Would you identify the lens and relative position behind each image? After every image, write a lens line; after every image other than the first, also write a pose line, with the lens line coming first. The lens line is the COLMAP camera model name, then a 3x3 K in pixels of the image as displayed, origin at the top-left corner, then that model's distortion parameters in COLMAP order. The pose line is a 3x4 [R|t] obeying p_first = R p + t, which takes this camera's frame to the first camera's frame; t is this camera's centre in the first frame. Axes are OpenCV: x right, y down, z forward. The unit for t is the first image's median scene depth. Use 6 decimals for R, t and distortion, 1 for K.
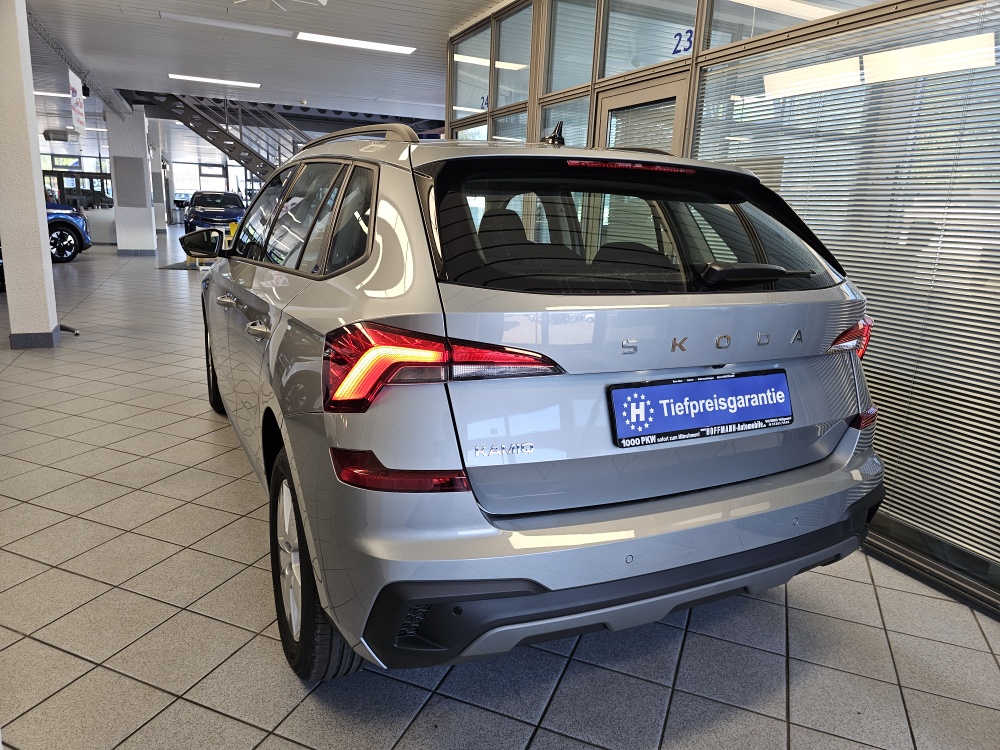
lens RADIAL K [[671.2, 0, 489.6], [0, 671.2, 363.6], [0, 0, 1]] dist [0.067333, -0.070548]
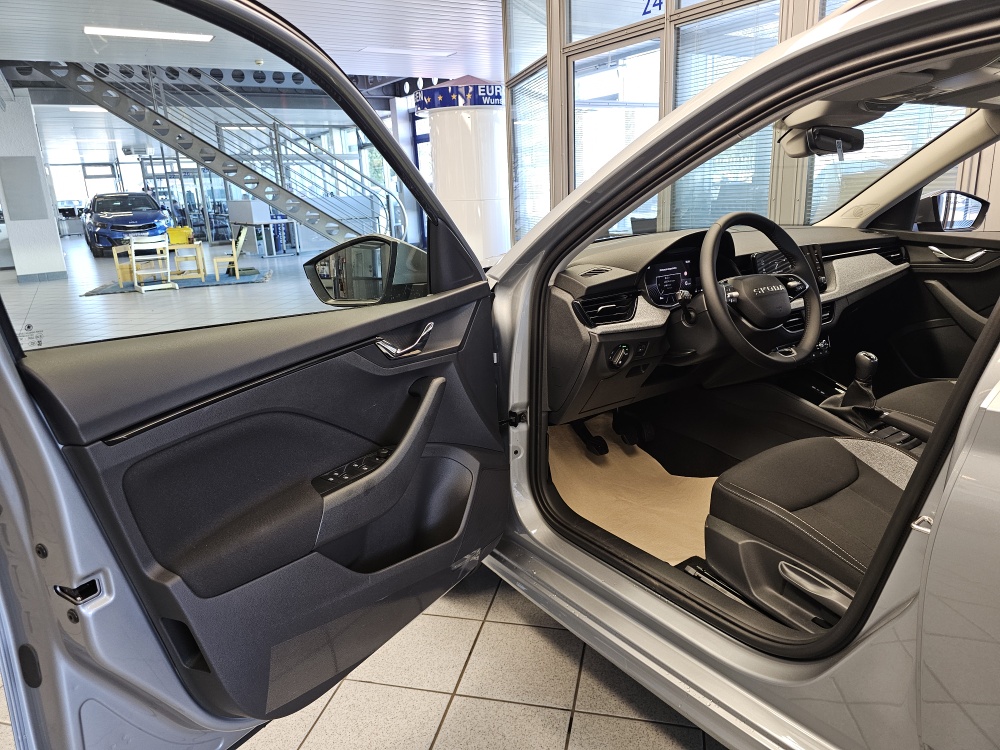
lens RADIAL K [[676.4, 0, 497.2], [0, 676.4, 361.1], [0, 0, 1]] dist [0.063424, -0.068361]
pose [[0.984366, -0.120122, 0.128820, -0.133363], [0.116596, 0.992577, 0.034602, -0.037673], [-0.132020, -0.019041, 0.991064, 0.163696]]
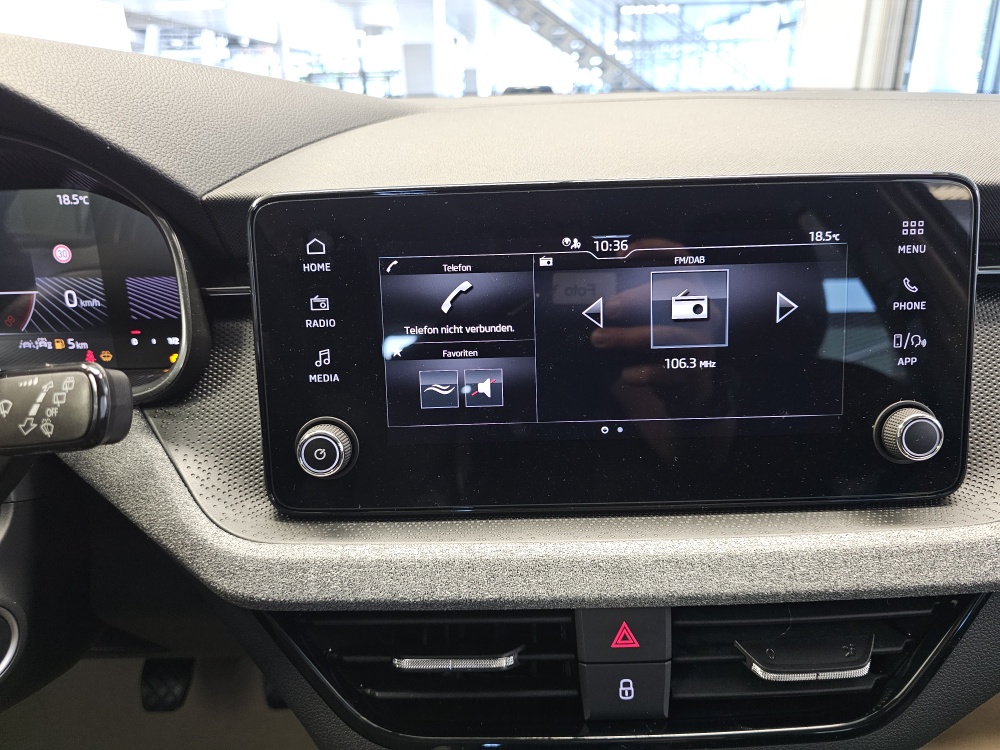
lens RADIAL K [[691.4, 0, 499.5], [0, 691.4, 366.9], [0, 0, 1]] dist [0.026120, -0.039204]
pose [[0.896438, 0.100595, -0.431601, -0.042000], [-0.040076, 0.988308, 0.147111, -0.046742], [0.441353, -0.114579, 0.889988, 0.280783]]
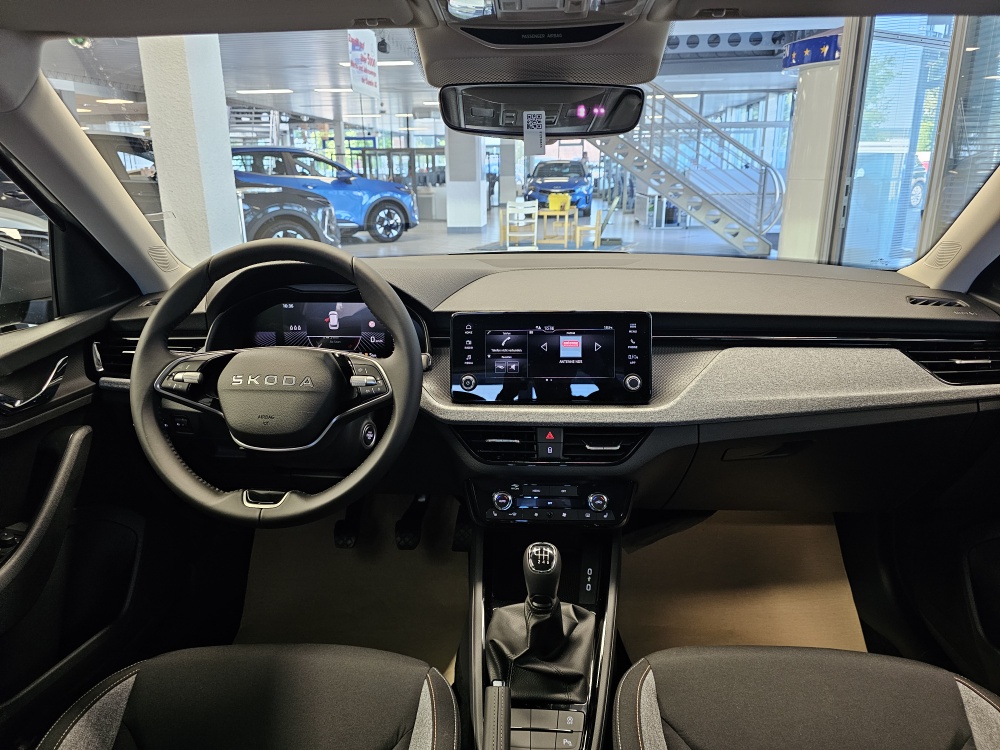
lens RADIAL K [[671.2, 0, 489.6], [0, 671.2, 363.6], [0, 0, 1]] dist [0.067333, -0.070548]
pose [[0.867868, 0.089010, -0.488757, -0.015616], [-0.065435, 0.995728, 0.065148, -0.048062], [0.492467, -0.024558, 0.869984, 0.229834]]
